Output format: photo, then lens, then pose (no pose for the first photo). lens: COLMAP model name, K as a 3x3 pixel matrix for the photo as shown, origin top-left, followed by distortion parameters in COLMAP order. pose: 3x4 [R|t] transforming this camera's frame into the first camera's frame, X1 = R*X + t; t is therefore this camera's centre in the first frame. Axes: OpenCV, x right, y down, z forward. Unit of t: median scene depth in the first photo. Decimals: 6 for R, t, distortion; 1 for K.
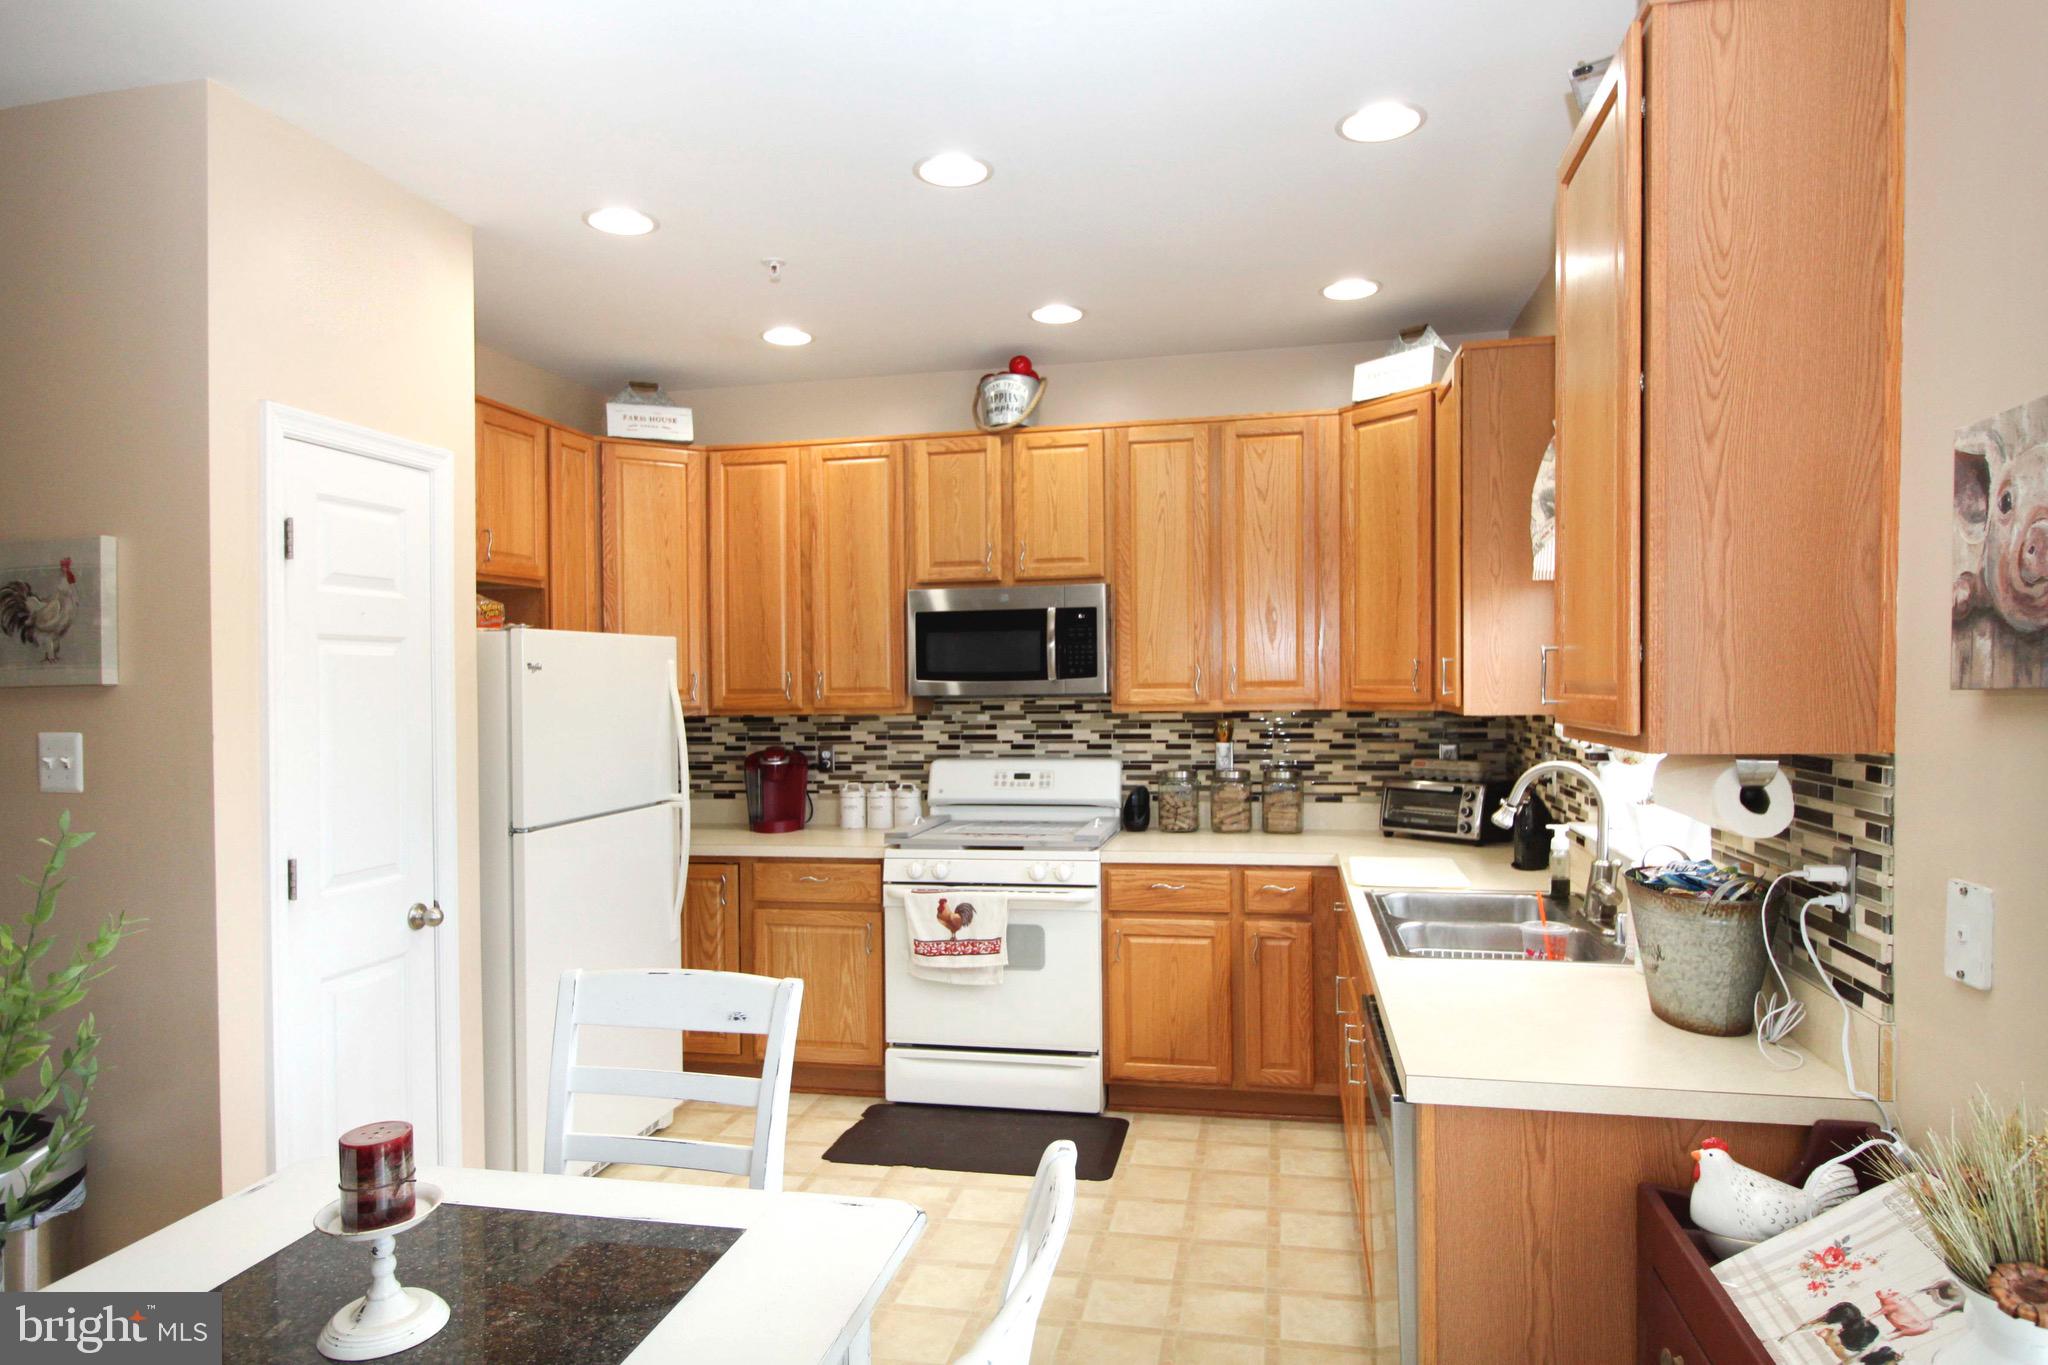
lens RADIAL K [[1191.2, 0, 1008.8], [0, 1191.2, 702.3], [0, 0, 1]] dist [0.013589, -0.008060]
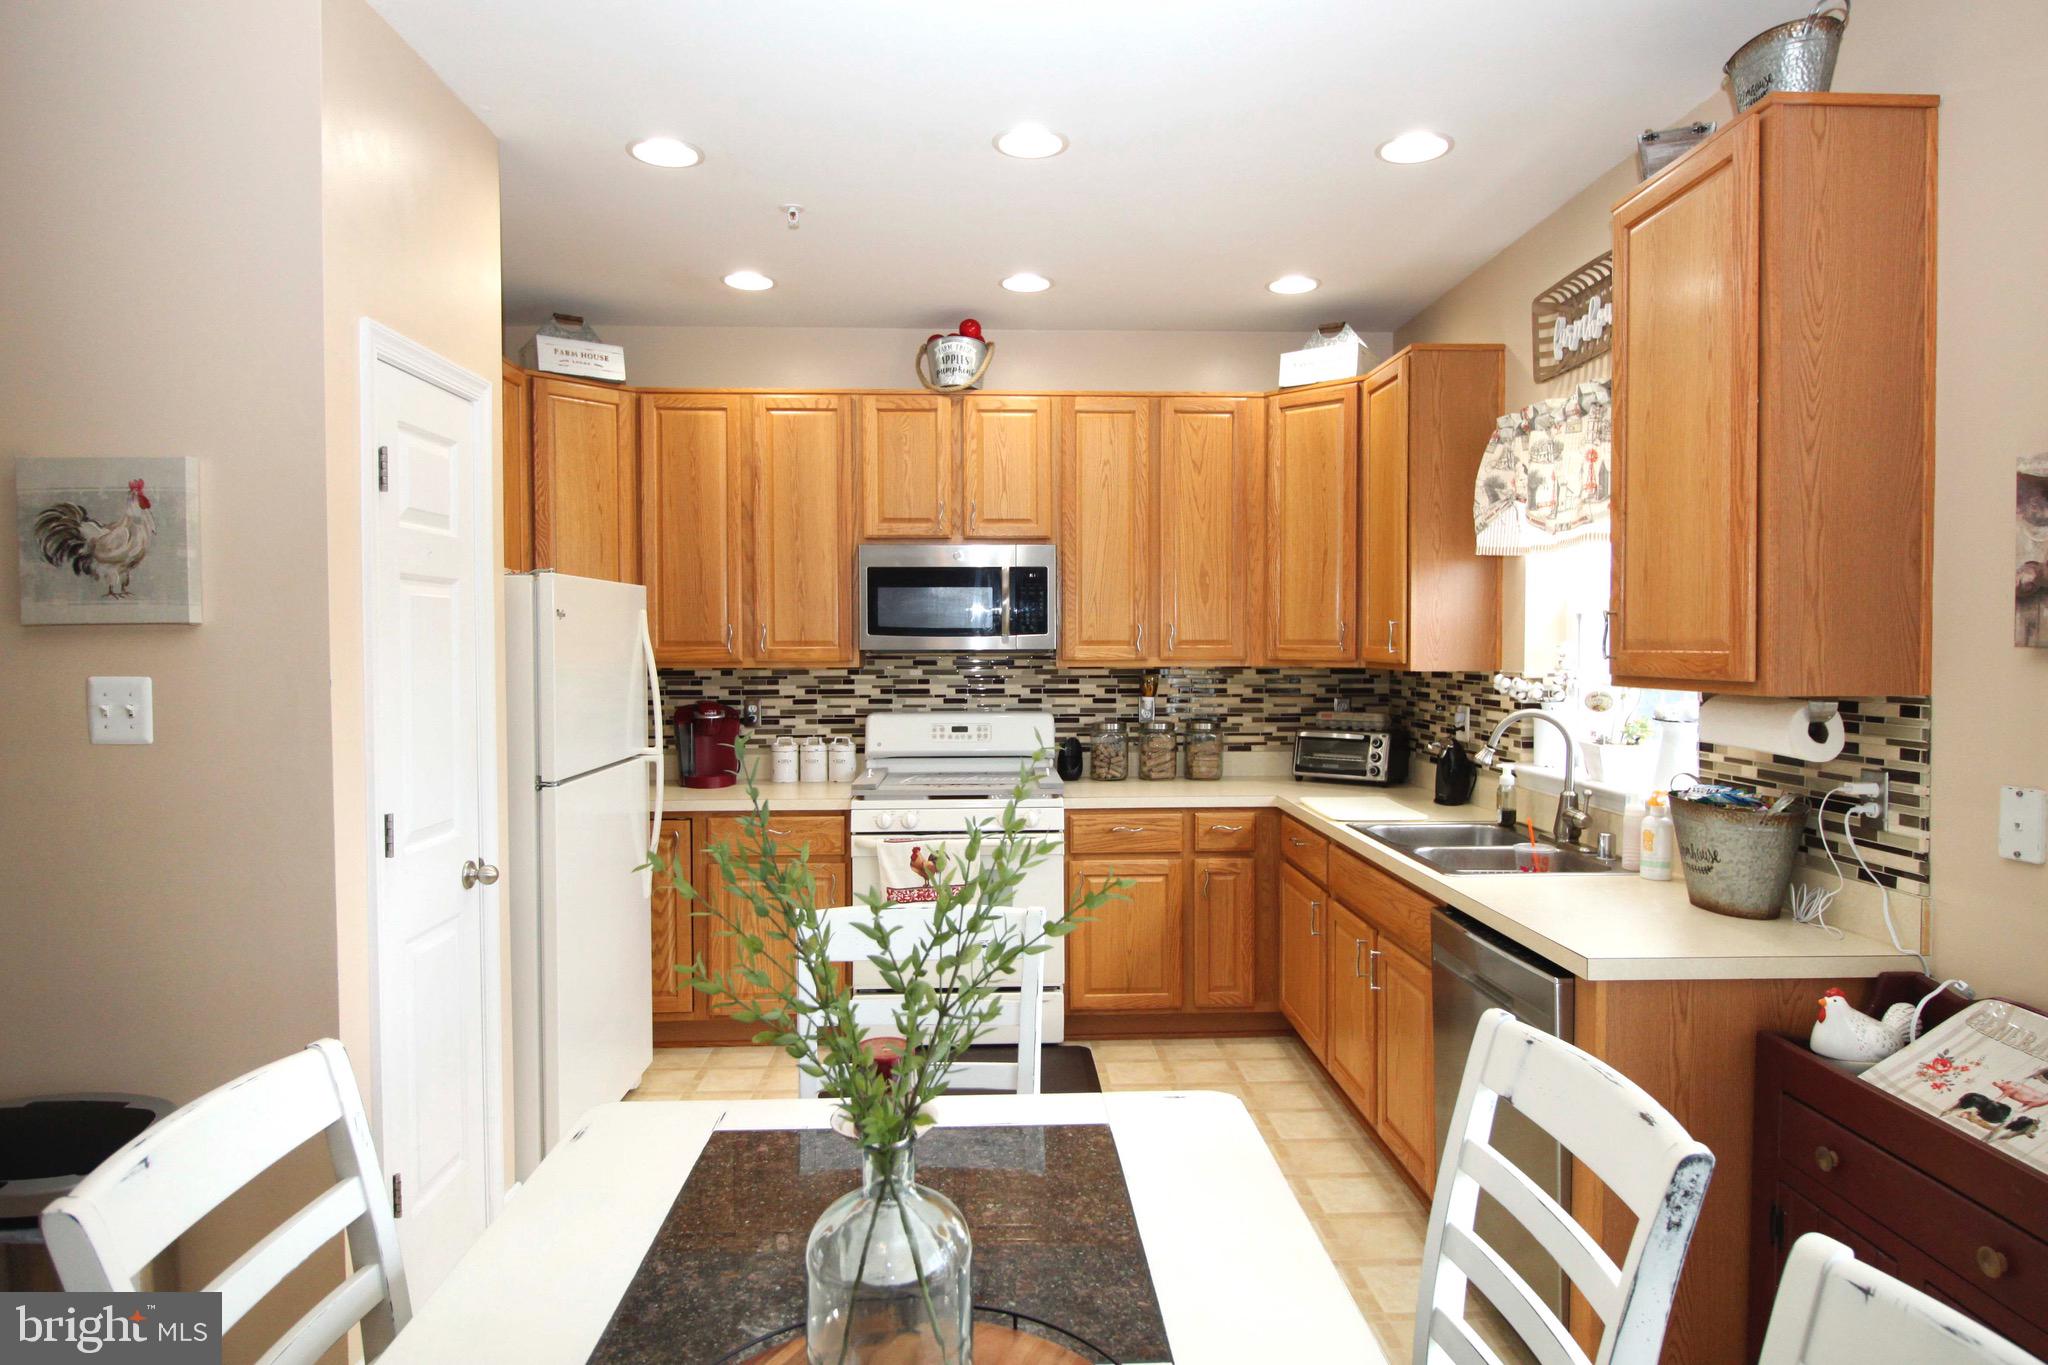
lens RADIAL K [[1191.2, 0, 1025.7], [0, 1191.2, 687.6], [0, 0, 1]] dist [0.013589, -0.008060]
pose [[0.969176, 0.003431, 0.246344, -0.224441], [-0.008615, 0.999764, 0.019966, 0.006241], [-0.246217, -0.021472, 0.968977, -0.016929]]
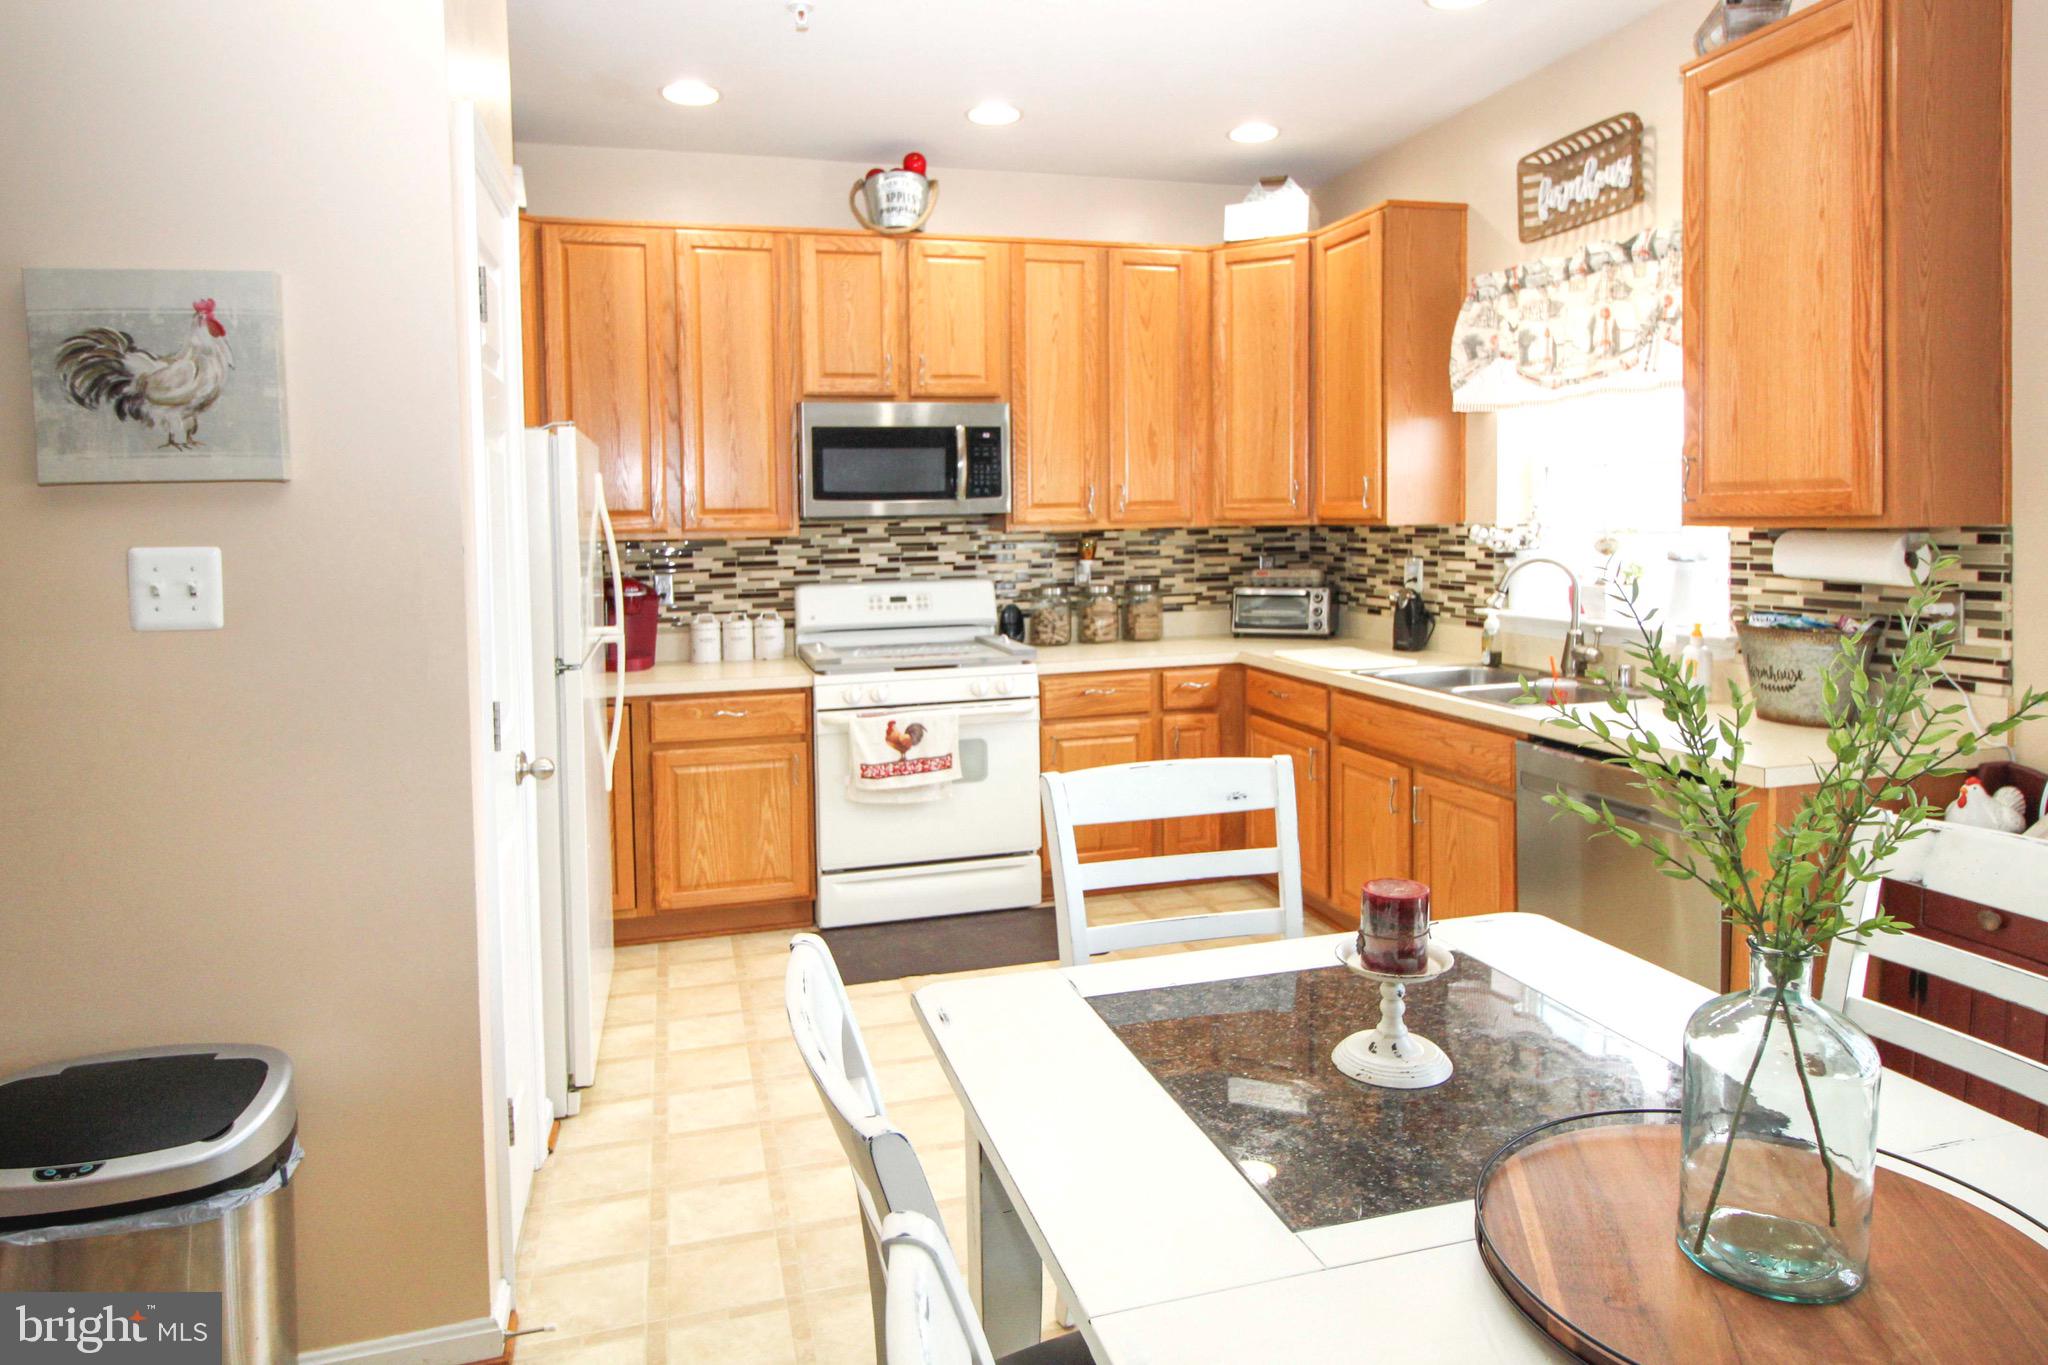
lens RADIAL K [[1191.2, 0, 1042.8], [0, 1191.2, 696.1], [0, 0, 1]] dist [0.013589, -0.008060]
pose [[0.887343, -0.072163, 0.455428, -0.414768], [0.013013, 0.991204, 0.131702, 0.016142], [-0.460926, -0.110938, 0.880477, 0.072792]]
